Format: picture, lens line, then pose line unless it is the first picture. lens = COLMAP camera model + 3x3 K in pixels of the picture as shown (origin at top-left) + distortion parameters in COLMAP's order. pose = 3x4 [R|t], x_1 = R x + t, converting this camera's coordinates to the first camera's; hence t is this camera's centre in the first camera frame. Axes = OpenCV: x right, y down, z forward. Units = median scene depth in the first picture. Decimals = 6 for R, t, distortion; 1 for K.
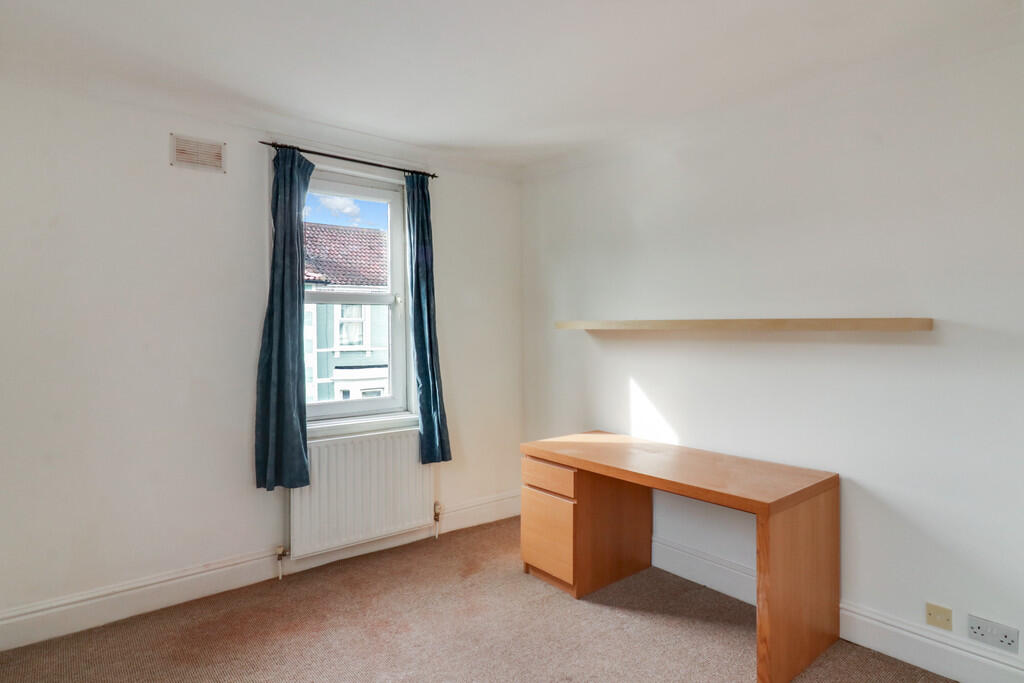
lens RADIAL K [[572.8, 0, 512.8], [0, 572.8, 346.1], [0, 0, 1]] dist [-0.001138, -0.001256]
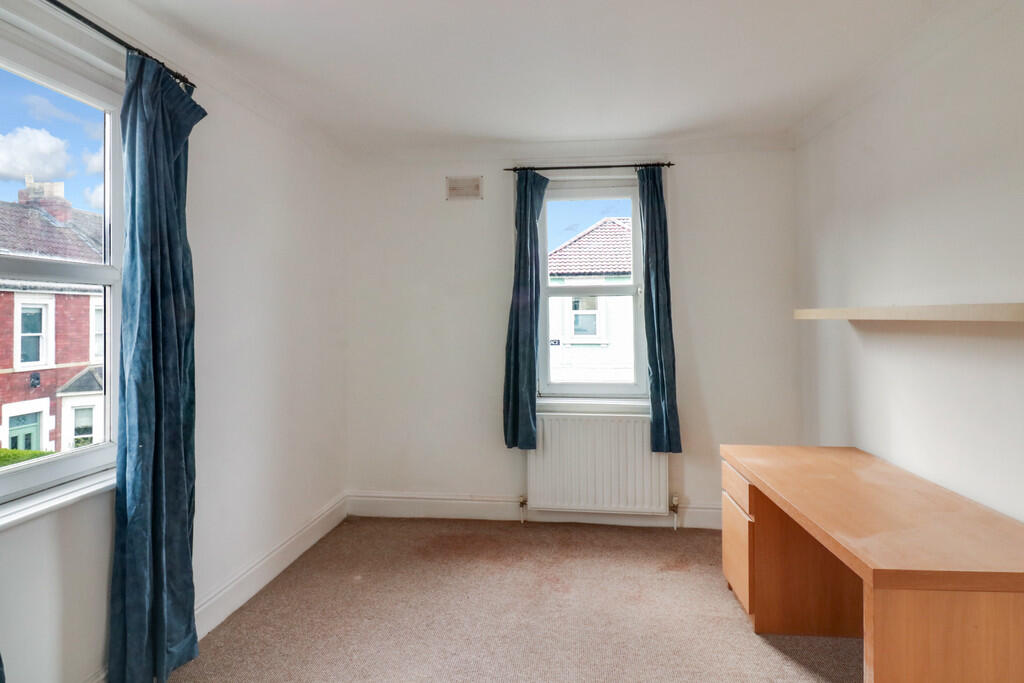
lens RADIAL K [[562.2, 0, 512.0], [0, 562.2, 341.5], [0, 0, 1]] dist [0.001237, 0.000096]
pose [[0.699583, 0.029534, -0.713940, 0.418012], [-0.020693, 0.999564, 0.021073, -0.005840], [0.714251, 0.000031, 0.699889, 0.138060]]
